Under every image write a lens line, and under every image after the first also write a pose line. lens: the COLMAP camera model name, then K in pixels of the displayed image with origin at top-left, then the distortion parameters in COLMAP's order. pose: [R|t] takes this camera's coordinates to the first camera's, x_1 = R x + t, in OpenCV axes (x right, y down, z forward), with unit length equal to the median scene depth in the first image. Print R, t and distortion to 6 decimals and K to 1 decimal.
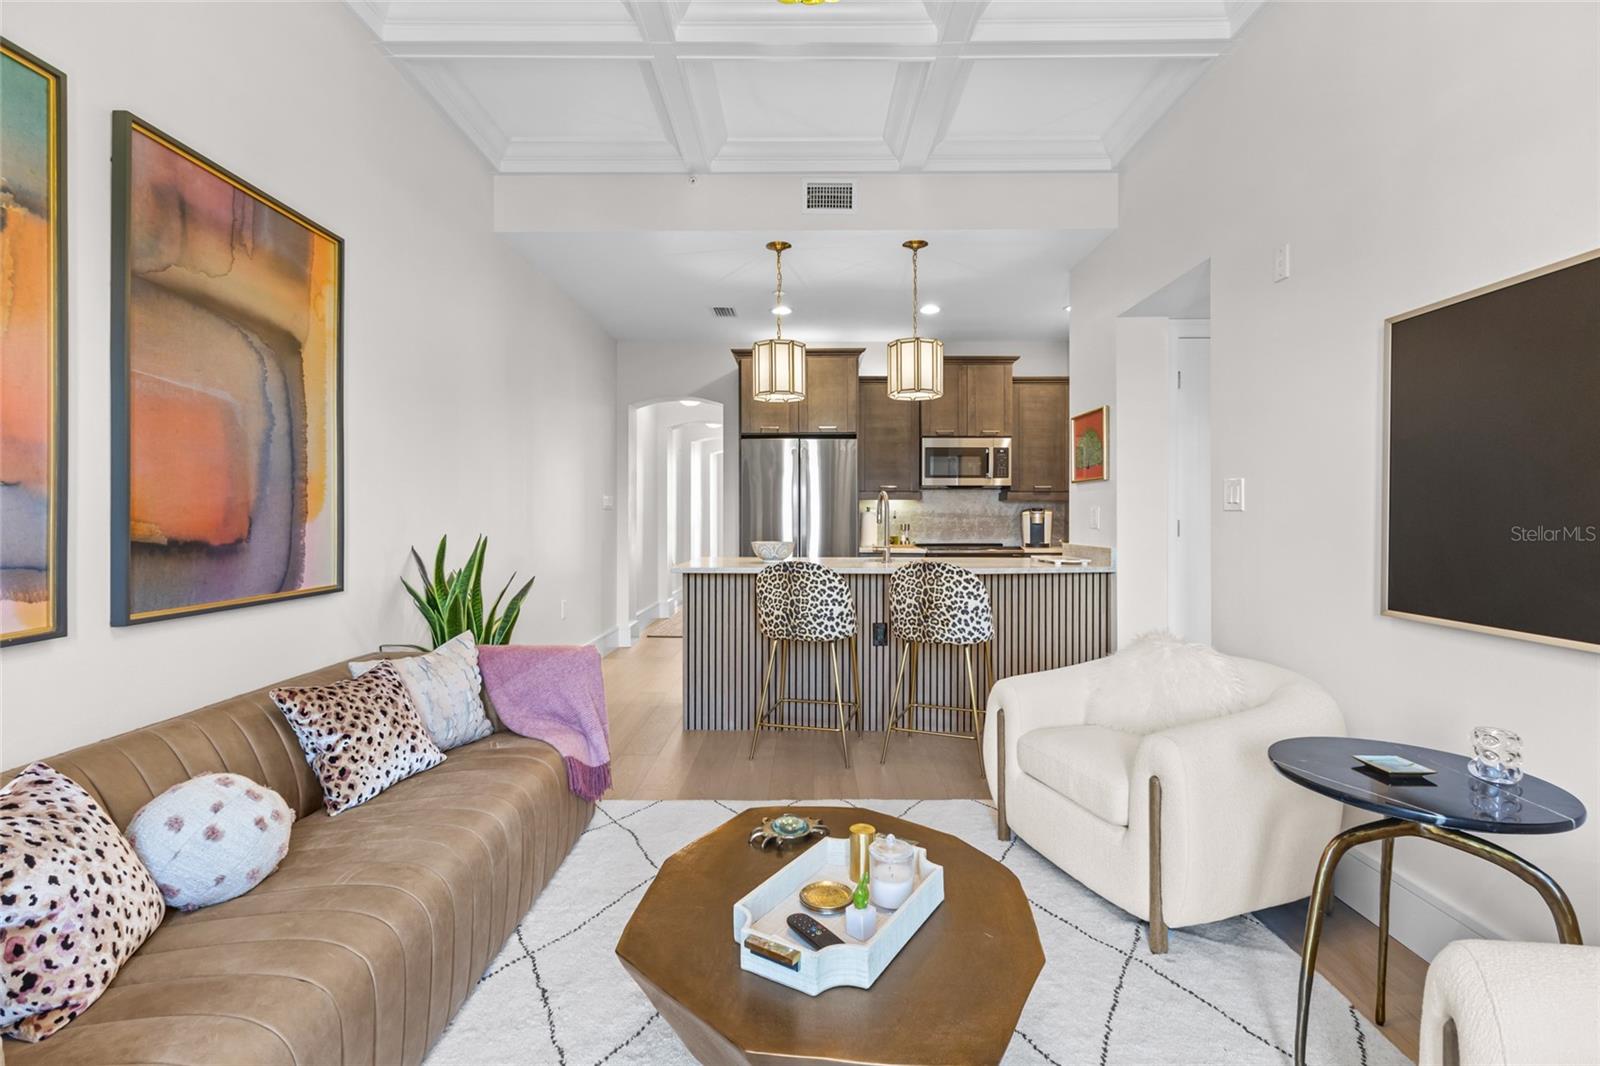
lens RADIAL K [[743.2, 0, 796.3], [0, 743.2, 516.4], [0, 0, 1]] dist [0.002353, 0.000713]
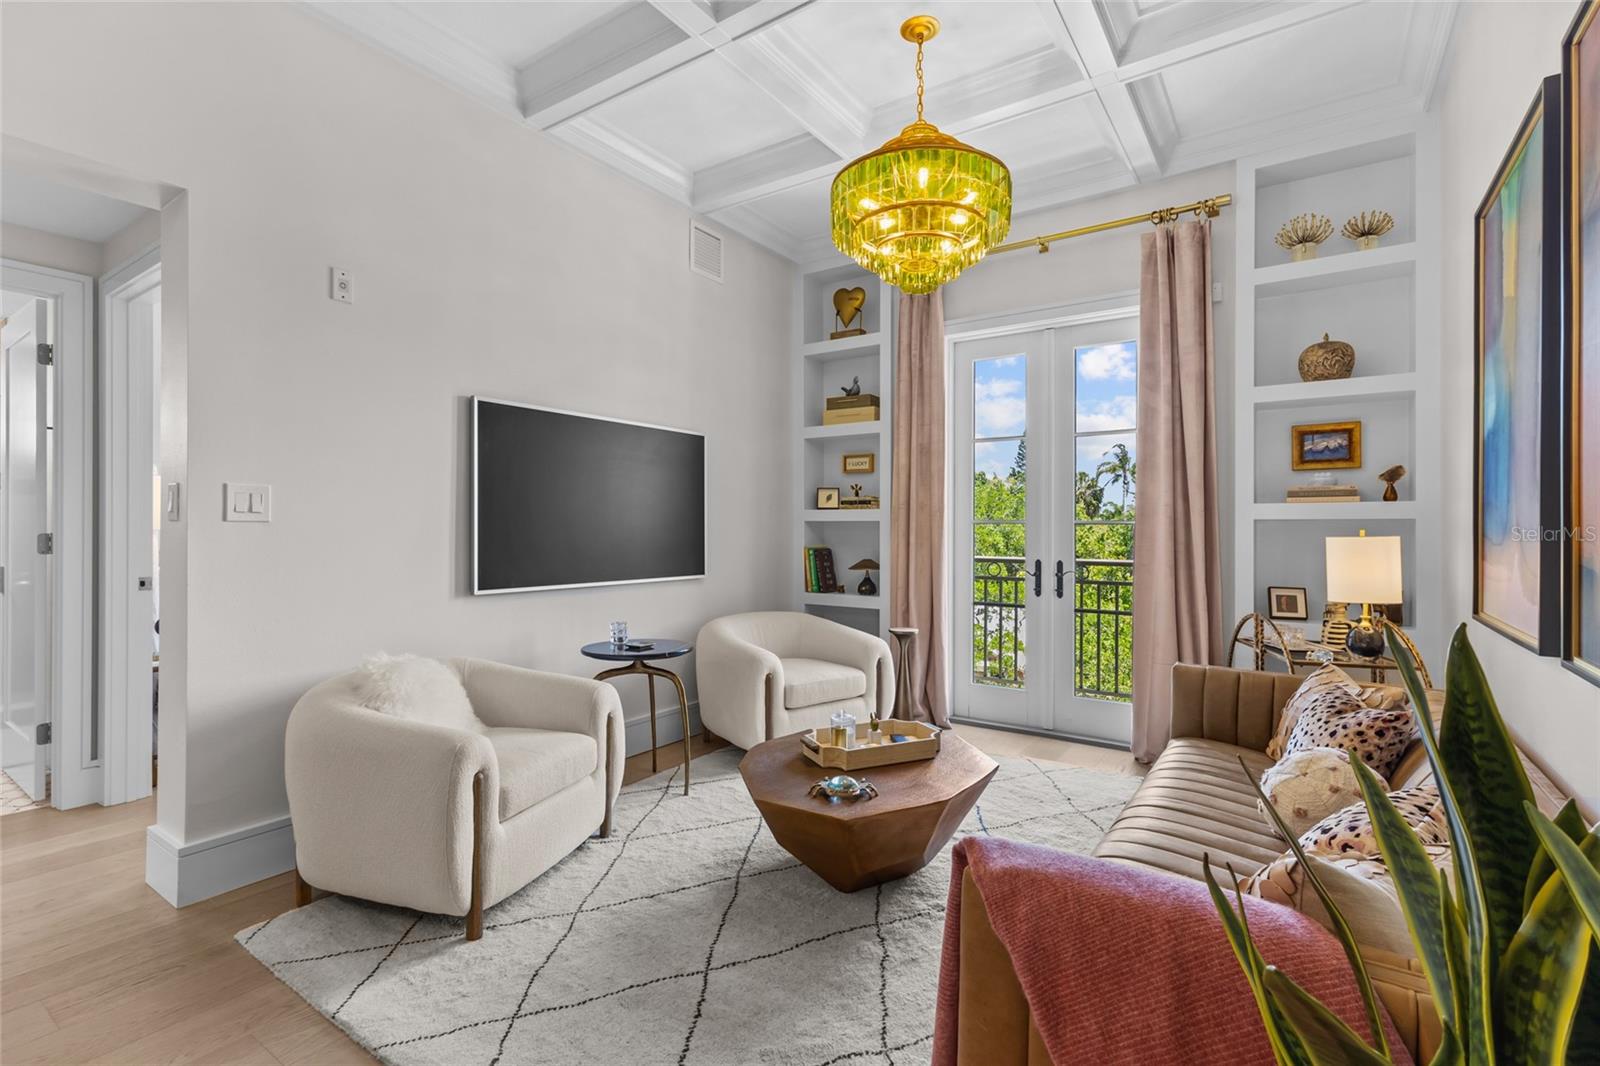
lens RADIAL K [[739.8, 0, 797.9], [0, 739.8, 525.5], [0, 0, 1]] dist [0.002980, 0.001107]
pose [[-0.830573, -0.002371, 0.556905, -0.491380], [-0.003196, 0.999995, -0.000509, -0.004122], [-0.556901, -0.002202, -0.830576, 1.619547]]
